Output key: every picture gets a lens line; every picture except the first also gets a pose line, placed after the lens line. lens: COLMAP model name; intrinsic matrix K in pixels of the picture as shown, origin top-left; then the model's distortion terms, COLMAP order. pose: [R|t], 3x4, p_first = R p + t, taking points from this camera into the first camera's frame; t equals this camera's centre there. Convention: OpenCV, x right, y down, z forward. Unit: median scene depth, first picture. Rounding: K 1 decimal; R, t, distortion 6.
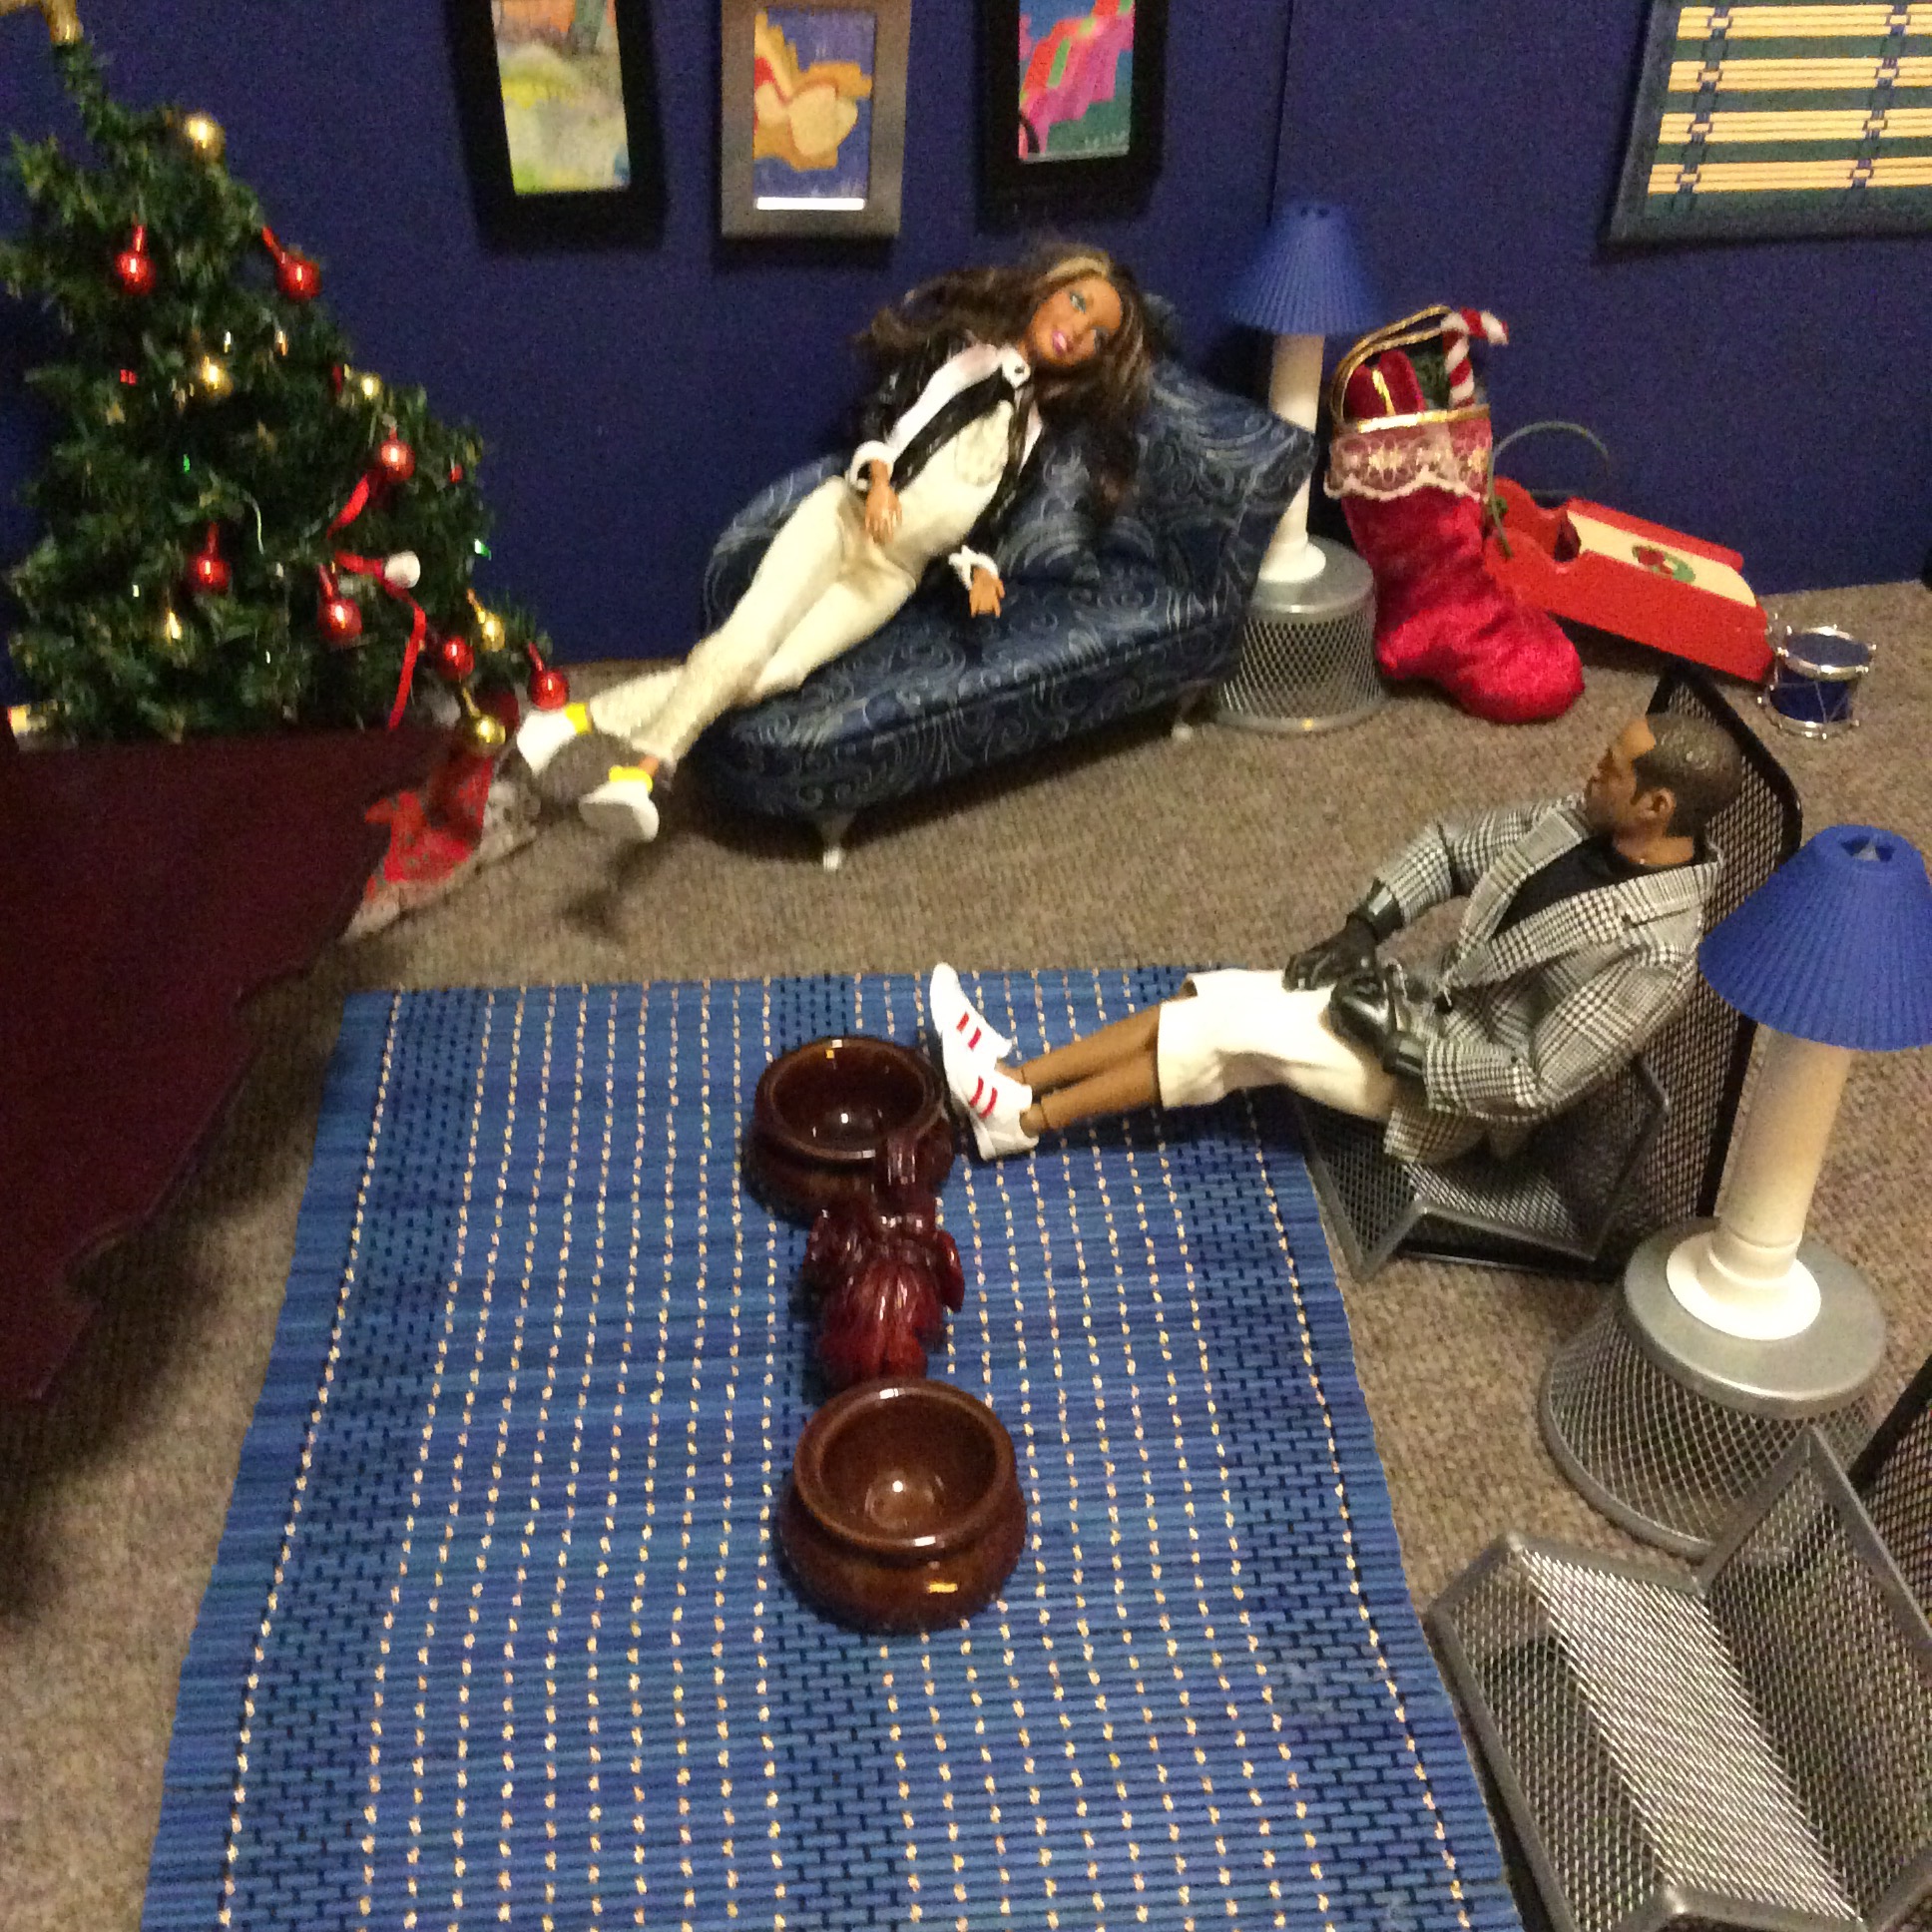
lens RADIAL K [[2330.7, 0, 954.3], [0, 2330.7, 964.7], [0, 0, 1]] dist [0.159253, -0.343029]
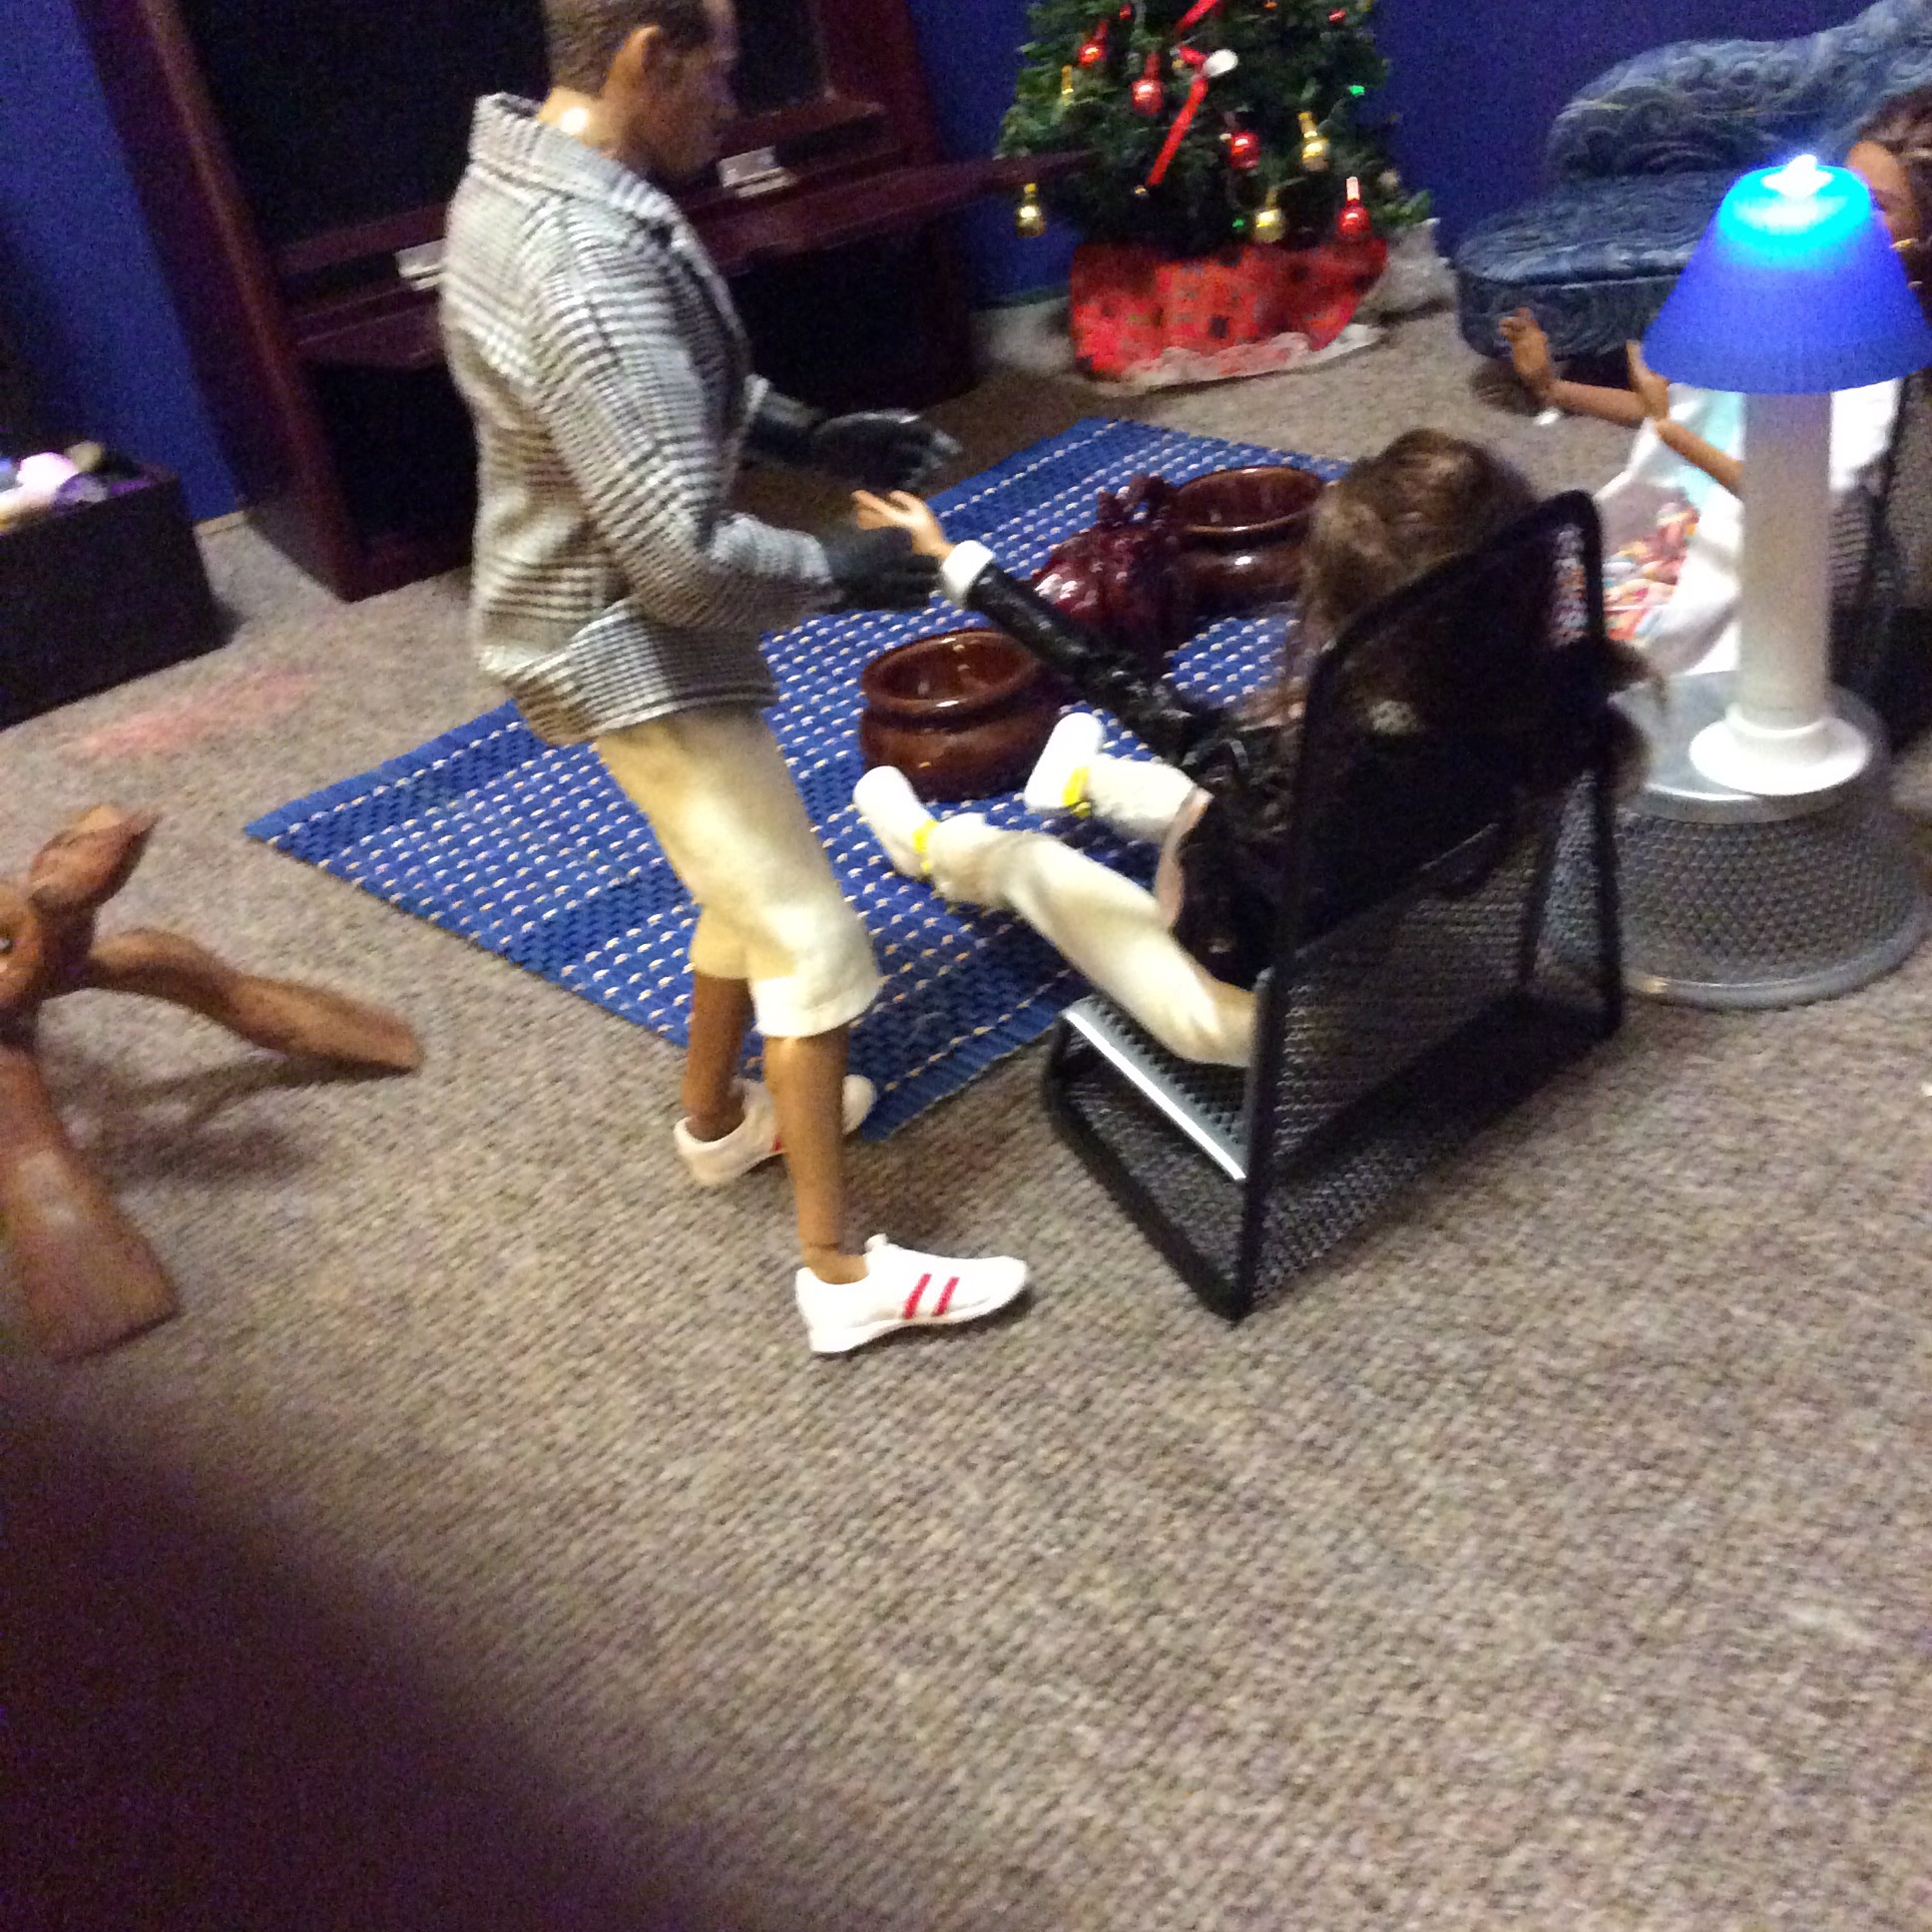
lens RADIAL K [[2364.7, 0, 989.8], [0, 2364.7, 944.1], [0, 0, 1]] dist [0.154194, -0.380946]
pose [[0.629421, 0.298230, -0.717557, 0.640524], [-0.326949, 0.939344, 0.103619, 0.149100], [0.704935, 0.169385, 0.688749, 0.137046]]
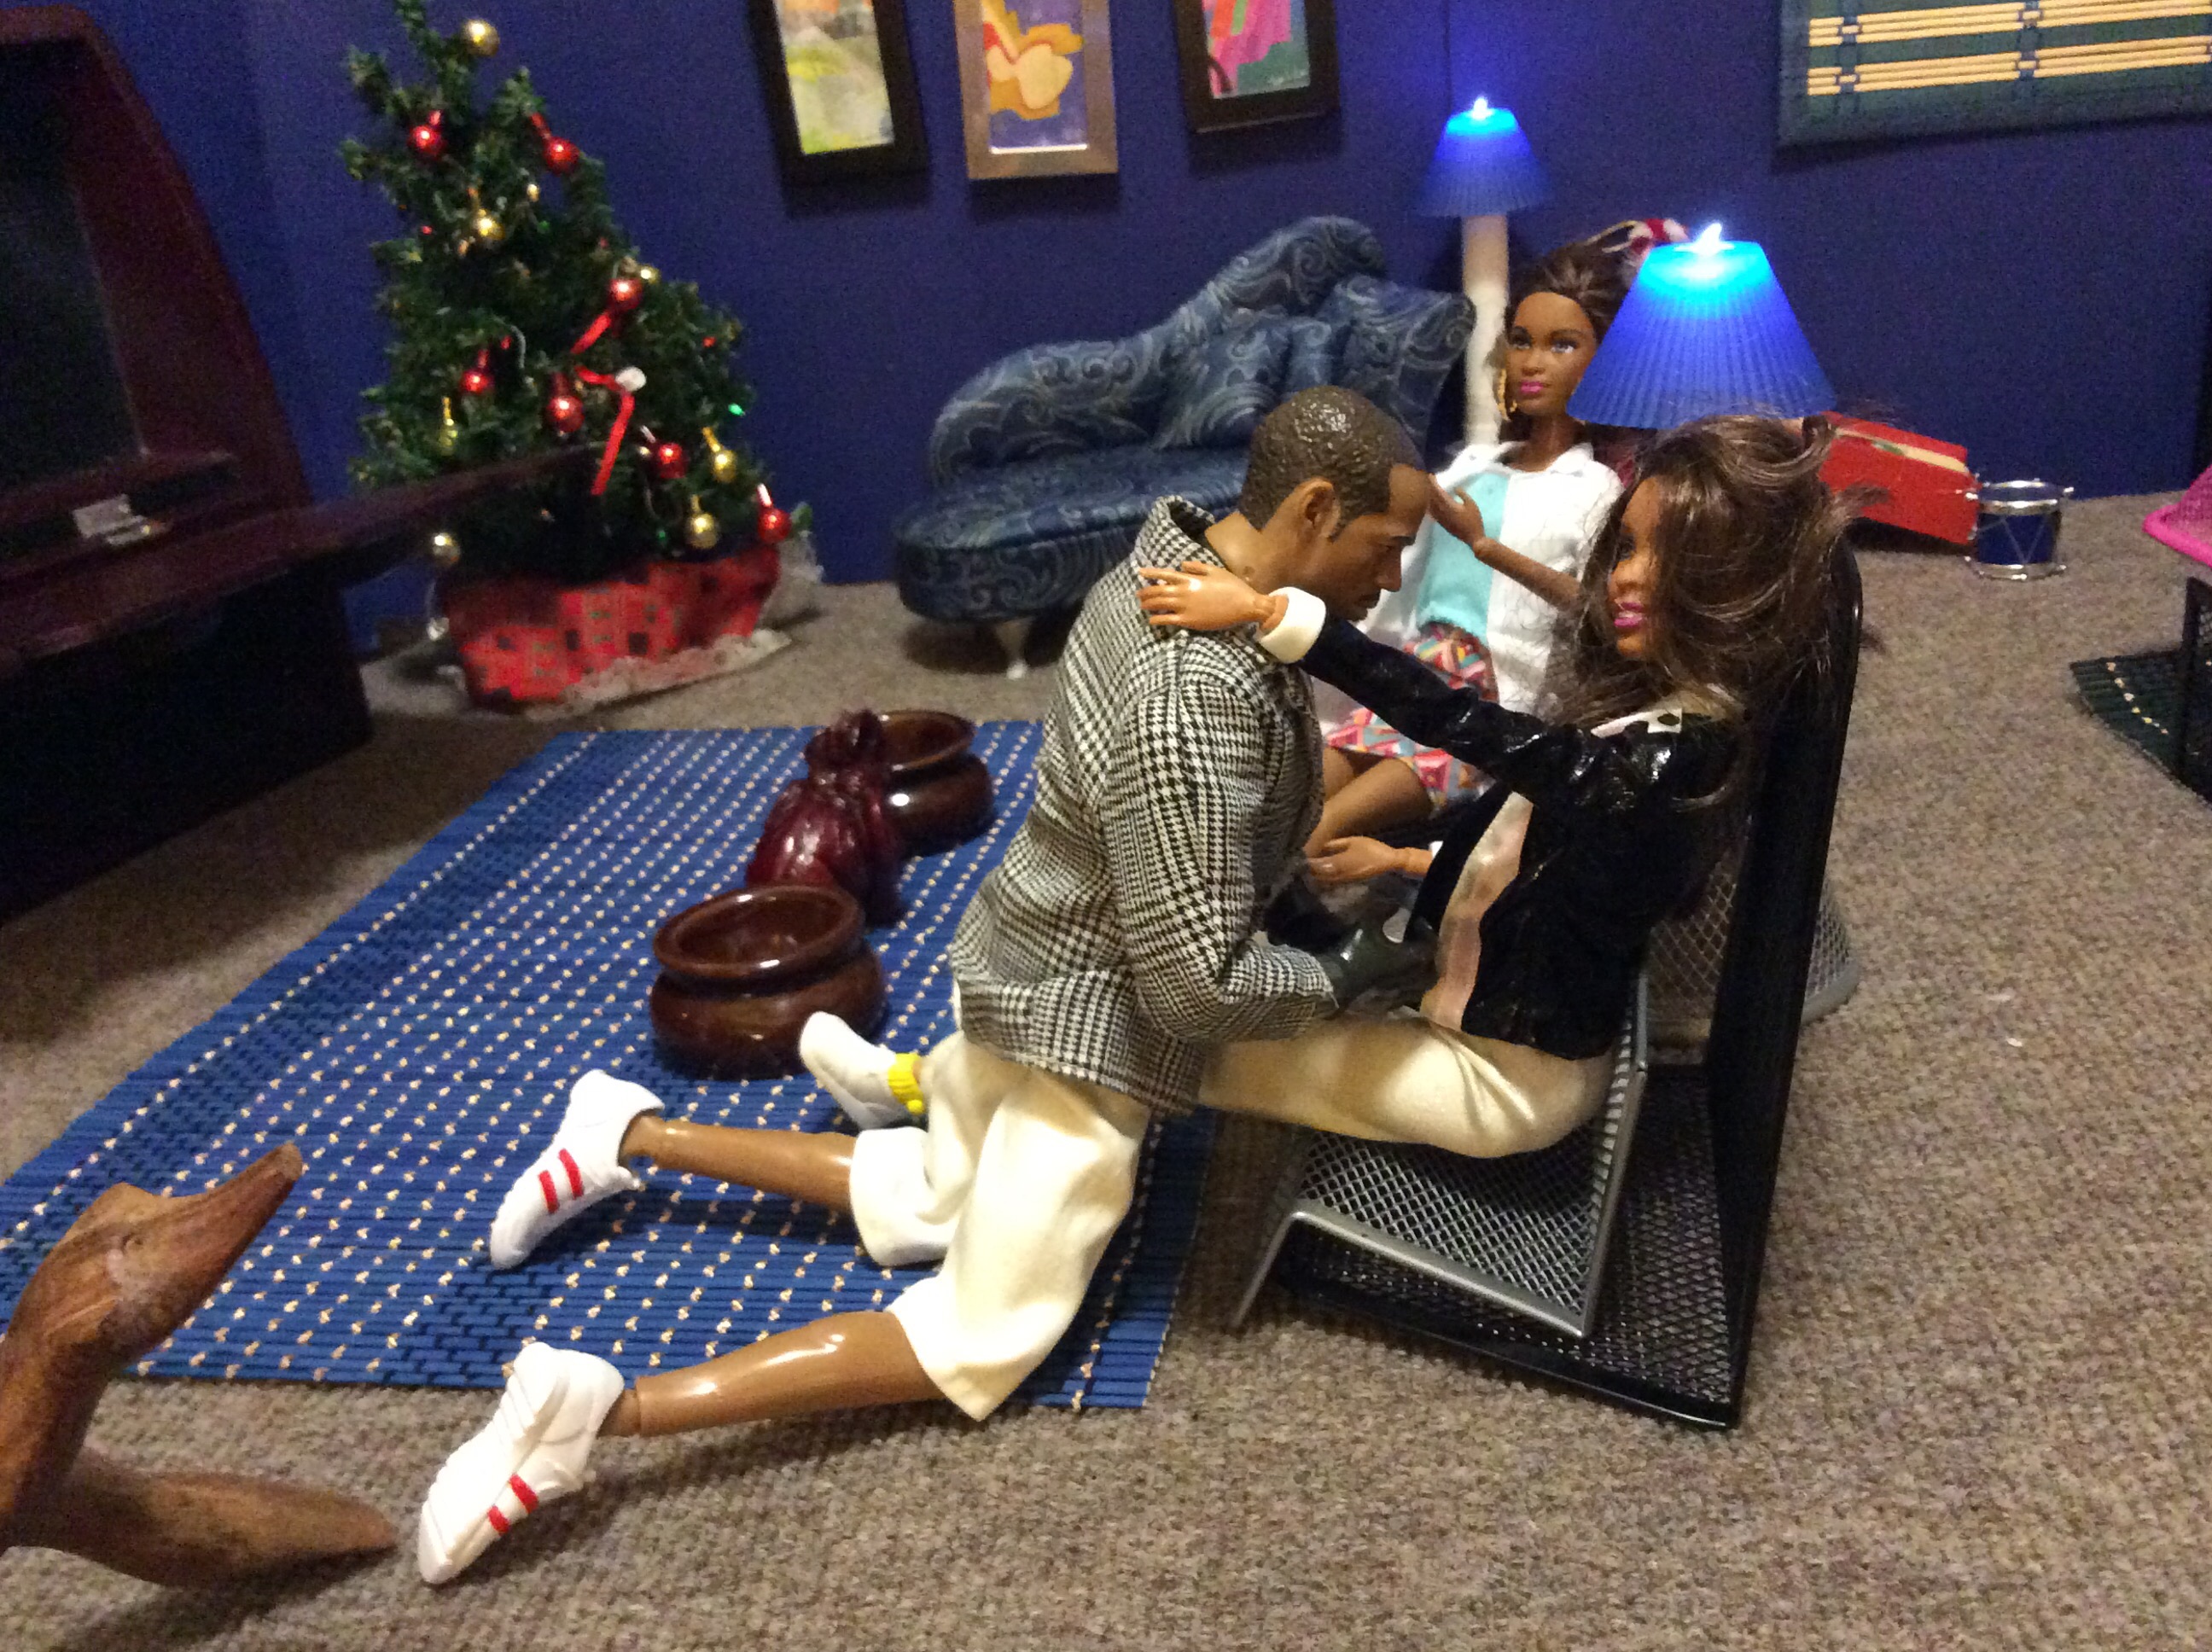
lens RADIAL K [[2076.3, 0, 1119.5], [0, 2076.3, 849.7], [0, 0, 1]] dist [0.134032, -0.297532]
pose [[0.958606, -0.004325, -0.284704, 0.284854], [-0.064075, 0.970962, -0.230493, 0.269734], [0.277434, 0.239194, 0.930493, 0.113190]]
